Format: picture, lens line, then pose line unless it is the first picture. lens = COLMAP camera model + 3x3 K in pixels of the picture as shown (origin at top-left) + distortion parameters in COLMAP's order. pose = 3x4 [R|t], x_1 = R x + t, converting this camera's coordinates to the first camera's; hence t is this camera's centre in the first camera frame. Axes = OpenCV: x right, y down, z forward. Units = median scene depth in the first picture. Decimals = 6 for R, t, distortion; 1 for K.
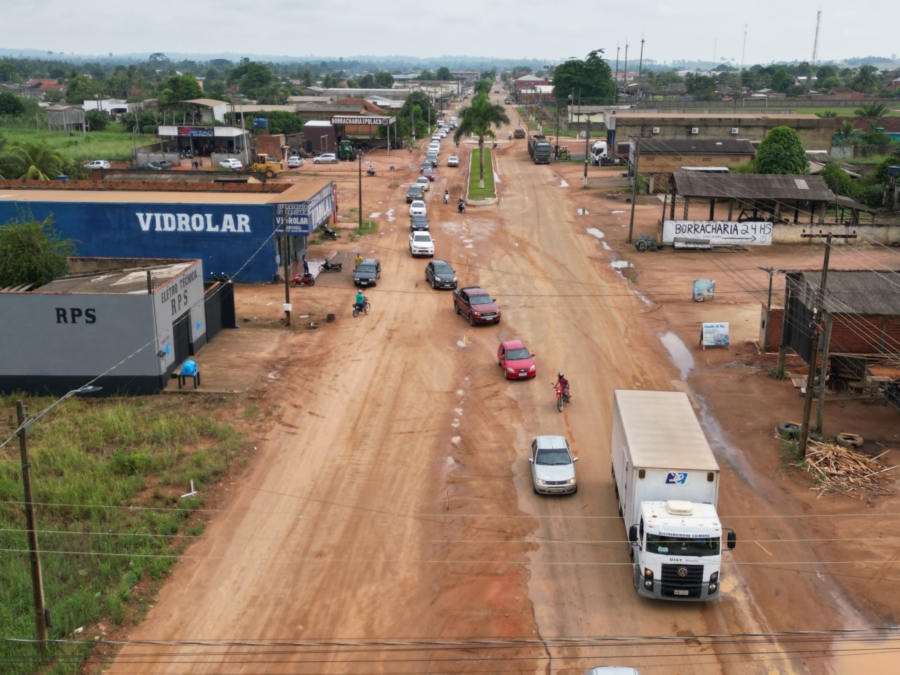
lens RADIAL K [[974.4, 0, 450.0], [0, 974.4, 337.5], [0, 0, 1]] dist [0.150842, -0.317019]
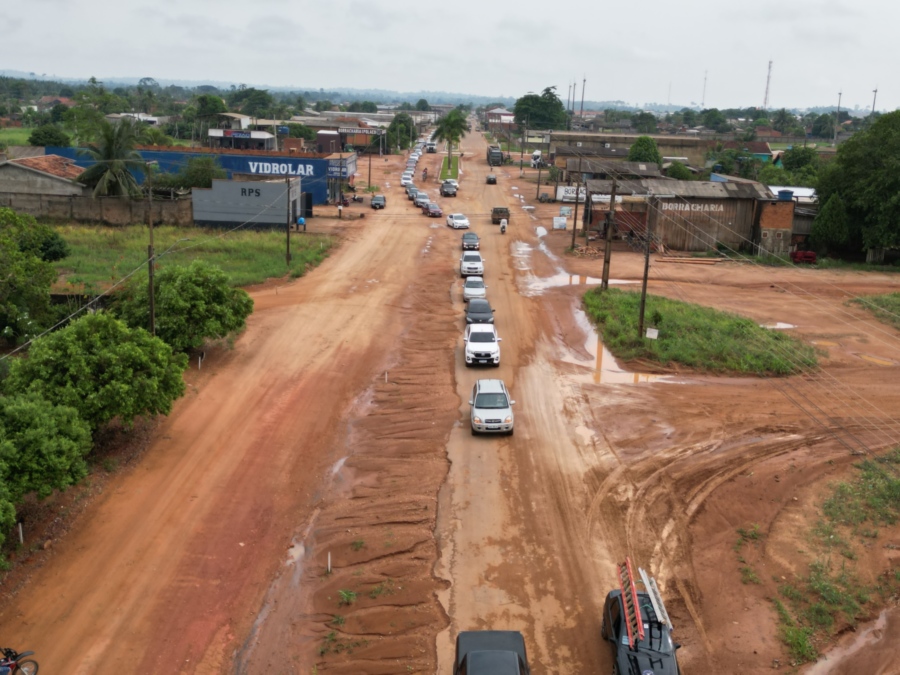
lens RADIAL K [[974.4, 0, 450.0], [0, 974.4, 337.5], [0, 0, 1]] dist [0.150842, -0.317019]
pose [[0.999189, 0.028018, 0.028915, -0.000838], [-0.027030, 0.999056, -0.034007, 0.109784], [-0.029840, 0.033197, 0.999003, -0.348996]]
